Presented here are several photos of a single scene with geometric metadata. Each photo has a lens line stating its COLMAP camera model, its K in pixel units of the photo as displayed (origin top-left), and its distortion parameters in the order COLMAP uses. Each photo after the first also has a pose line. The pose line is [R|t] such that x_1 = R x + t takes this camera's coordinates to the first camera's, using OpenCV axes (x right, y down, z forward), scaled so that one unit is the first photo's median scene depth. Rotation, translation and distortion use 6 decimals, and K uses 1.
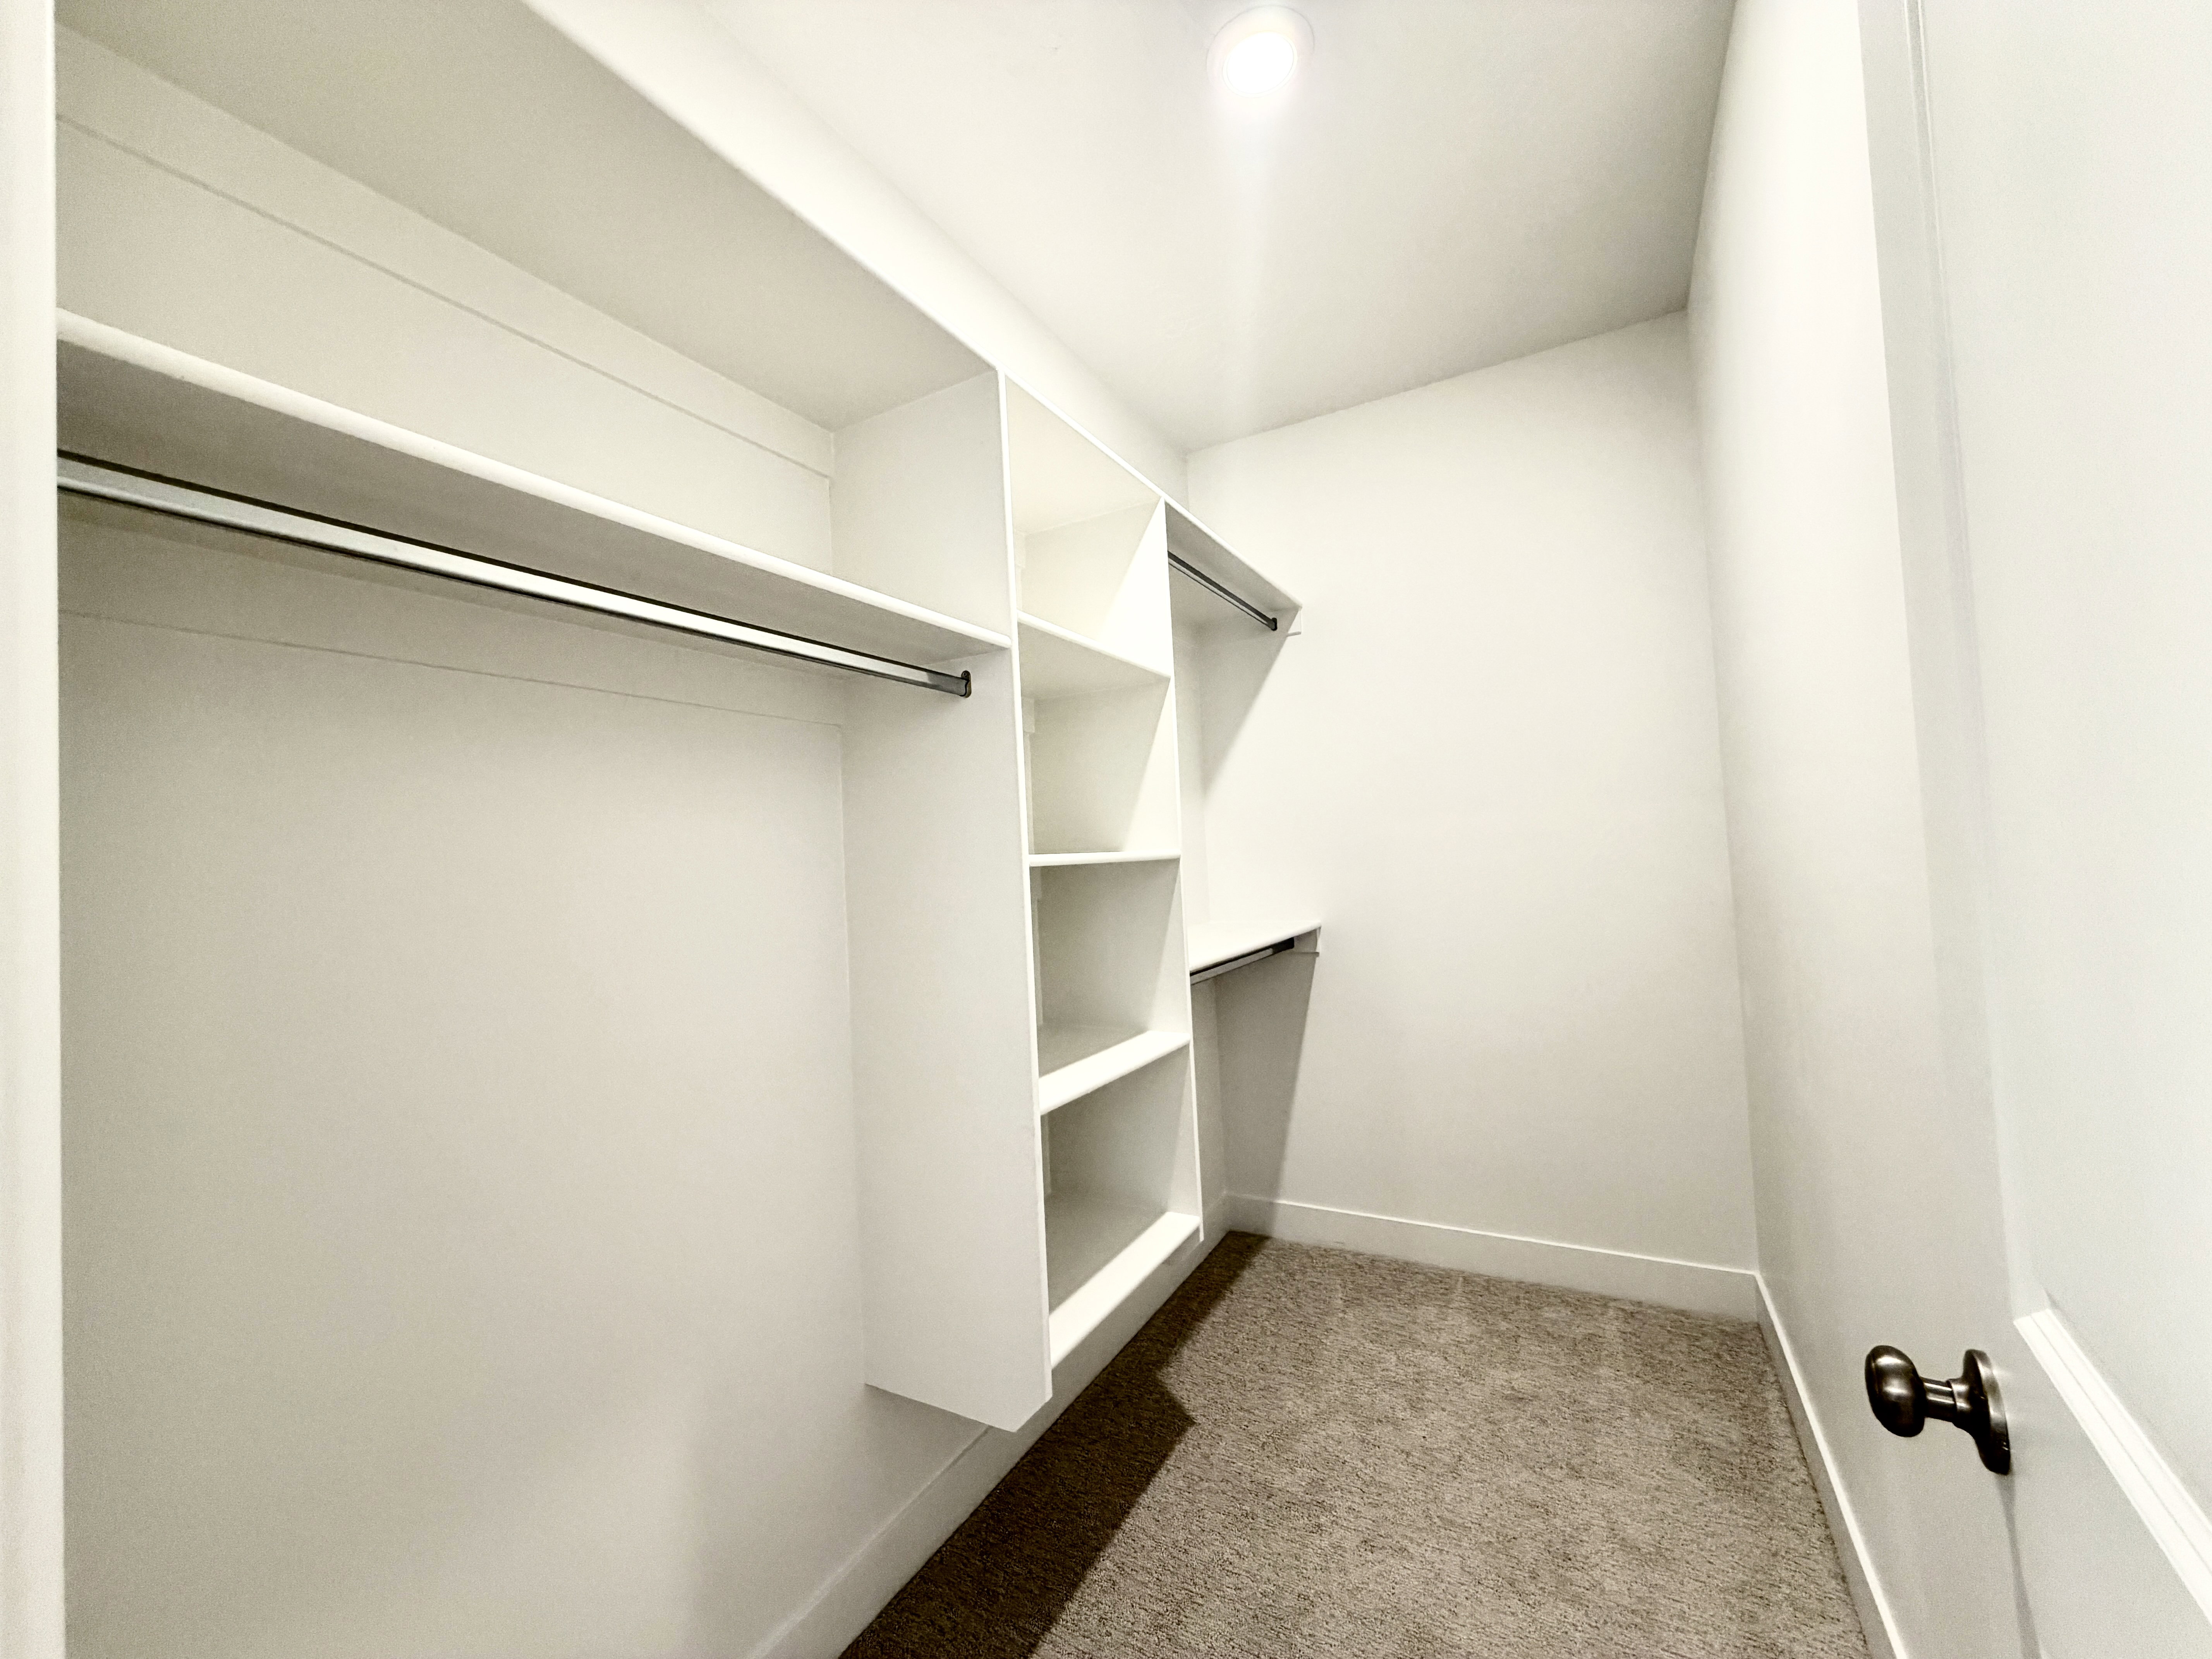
lens RADIAL K [[884.5, 0, 1105.5], [0, 884.5, 820.1], [0, 0, 1]] dist [0.001907, 0.000124]
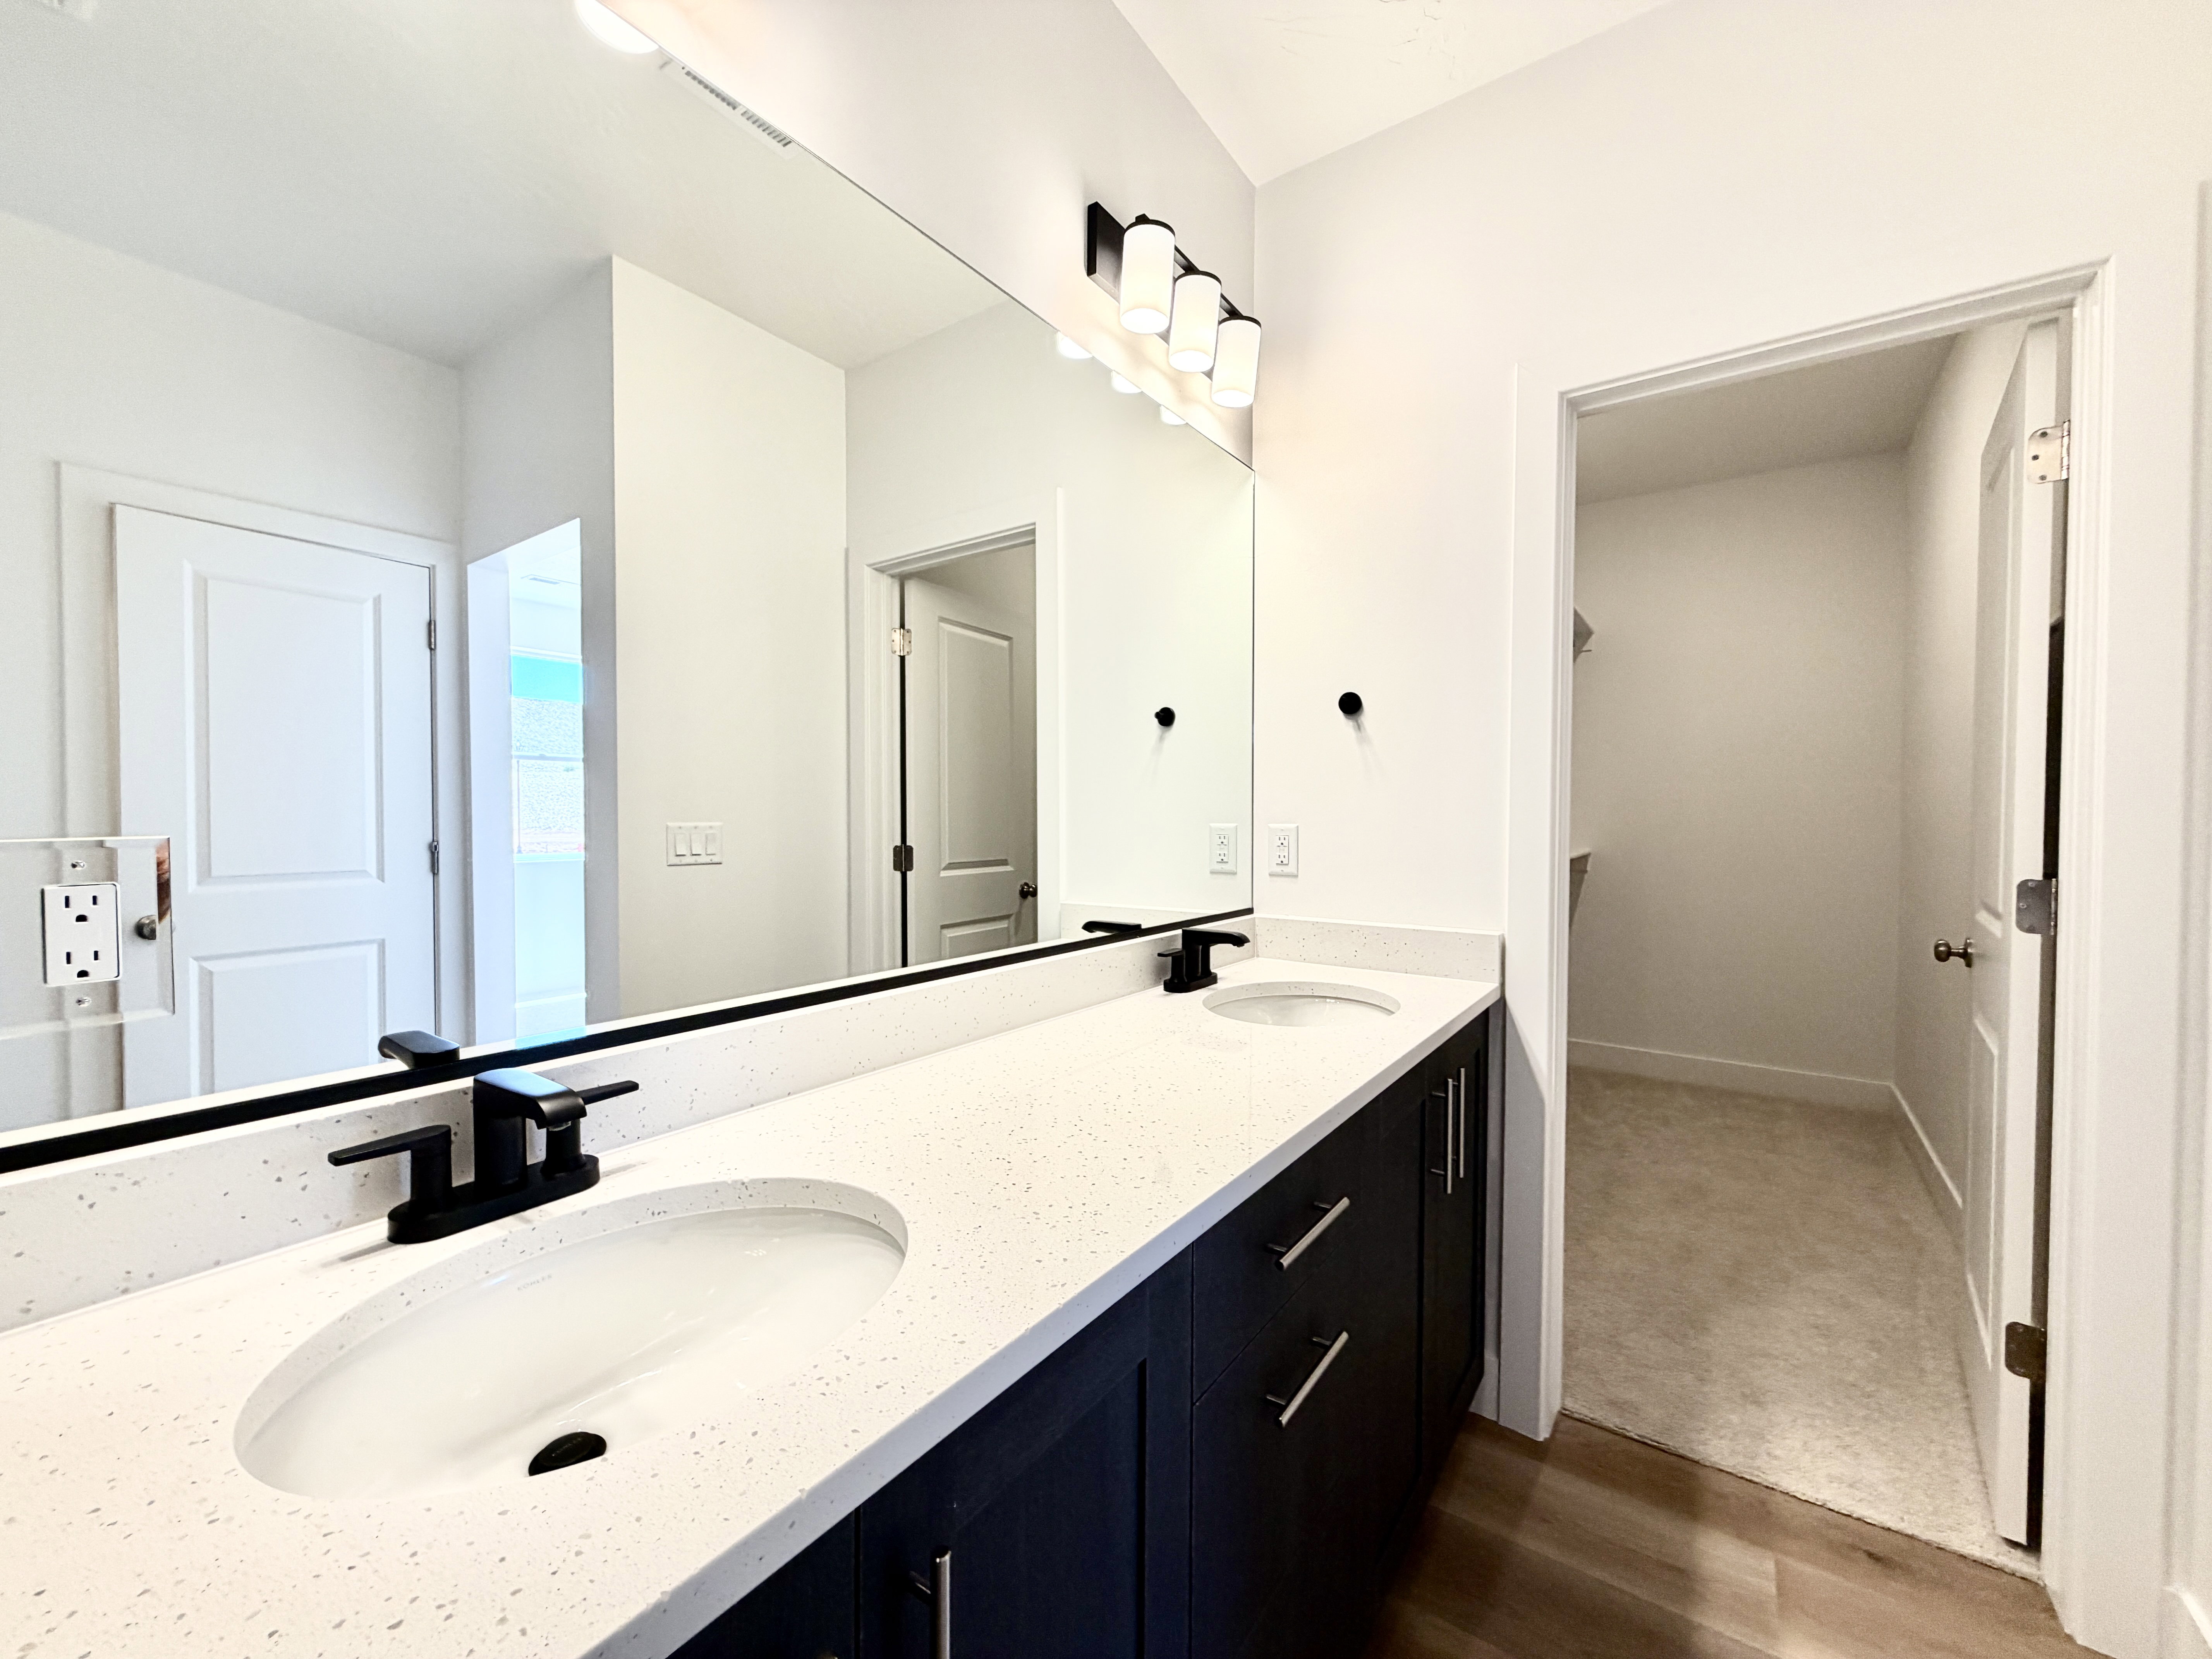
lens RADIAL K [[884.5, 0, 1103.0], [0, 884.5, 833.0], [0, 0, 1]] dist [0.001907, 0.000124]
pose [[0.991726, 0.056548, -0.115246, -2.067649], [-0.048043, 0.996004, 0.075288, 0.065857], [0.119043, -0.069129, 0.990480, -2.891942]]
